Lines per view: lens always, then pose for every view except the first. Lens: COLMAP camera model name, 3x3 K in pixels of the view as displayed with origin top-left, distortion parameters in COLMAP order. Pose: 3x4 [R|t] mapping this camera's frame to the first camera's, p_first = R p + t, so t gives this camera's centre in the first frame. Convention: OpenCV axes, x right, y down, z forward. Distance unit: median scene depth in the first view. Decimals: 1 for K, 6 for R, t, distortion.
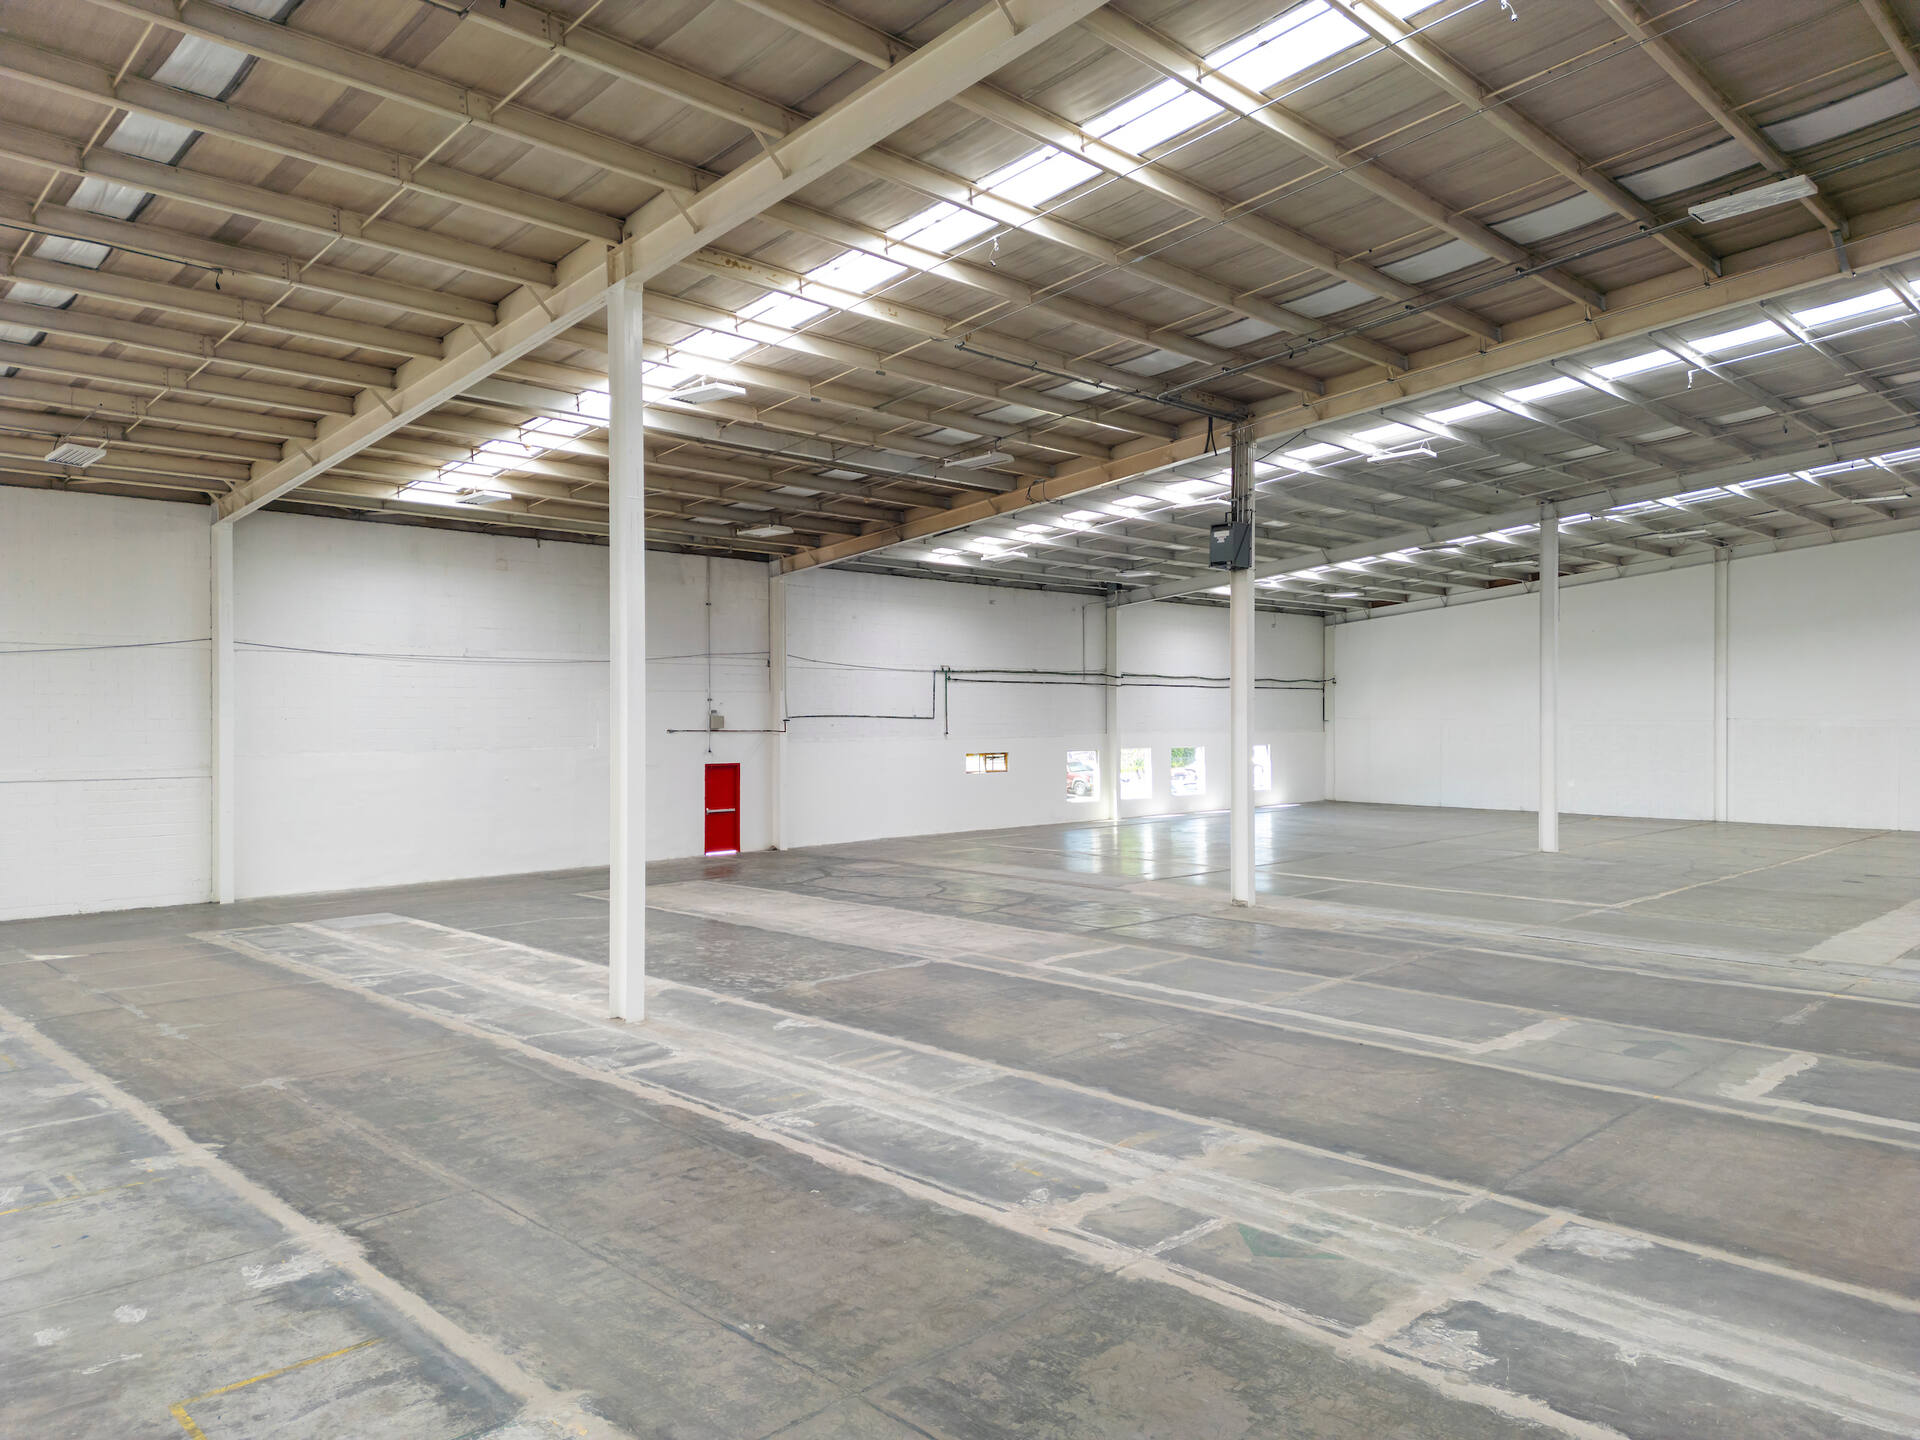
lens RADIAL K [[1343.2, 0, 954.3], [0, 1343.2, 721.3], [0, 0, 1]] dist [0.068109, -0.062634]
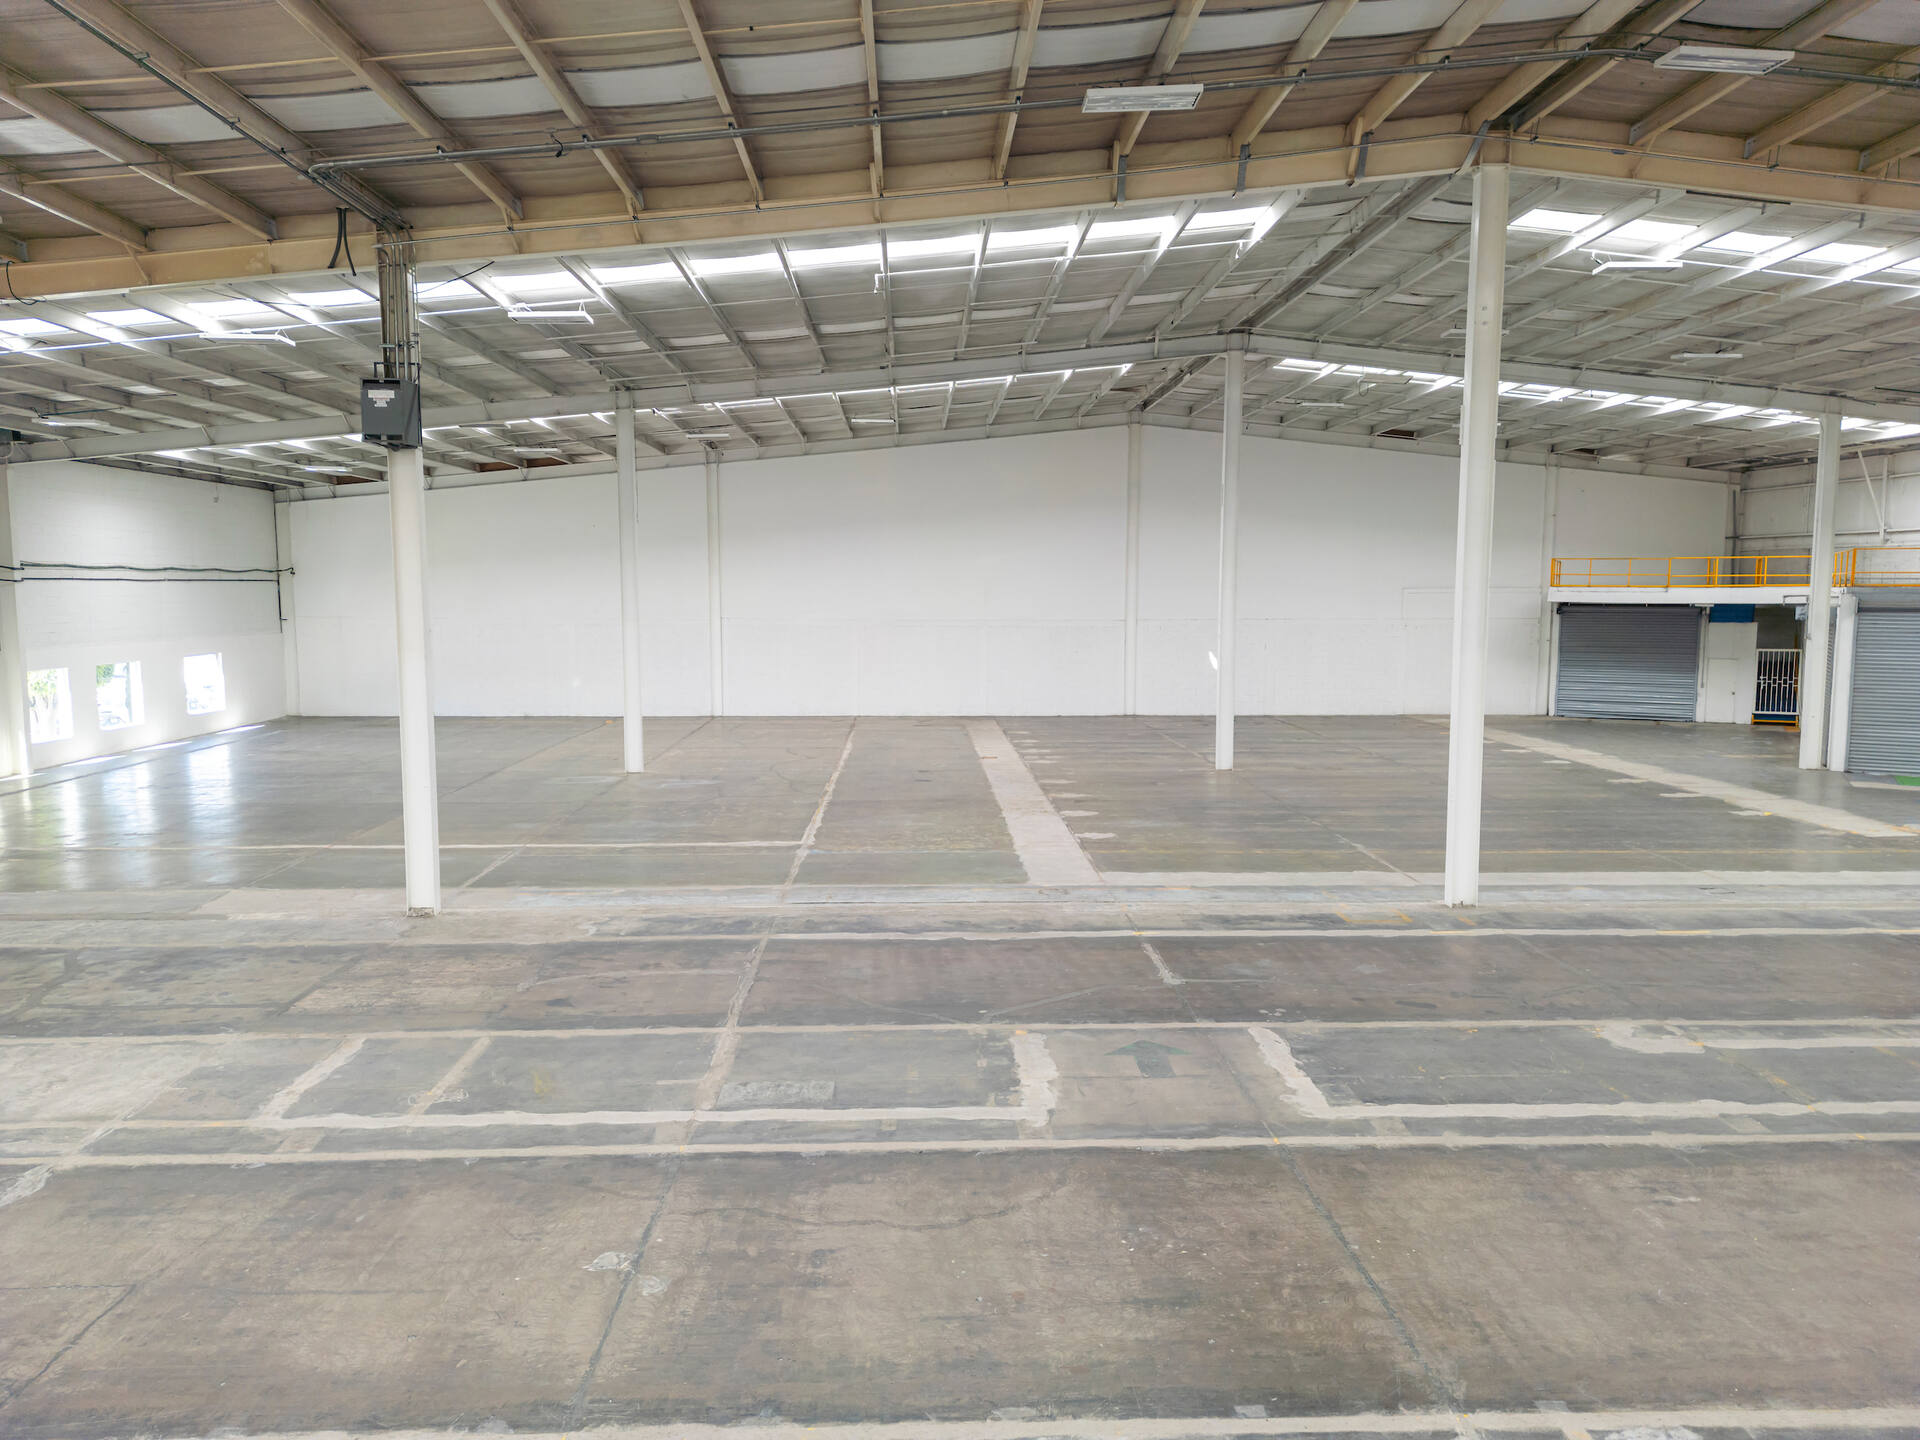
lens RADIAL K [[1343.2, 0, 952.9], [0, 1343.2, 719.5], [0, 0, 1]] dist [0.068109, -0.062634]
pose [[0.680272, -0.070165, 0.729594, -0.110951], [0.001495, 0.995538, 0.094347, -0.034590], [-0.732958, -0.063091, 0.677342, 0.273018]]
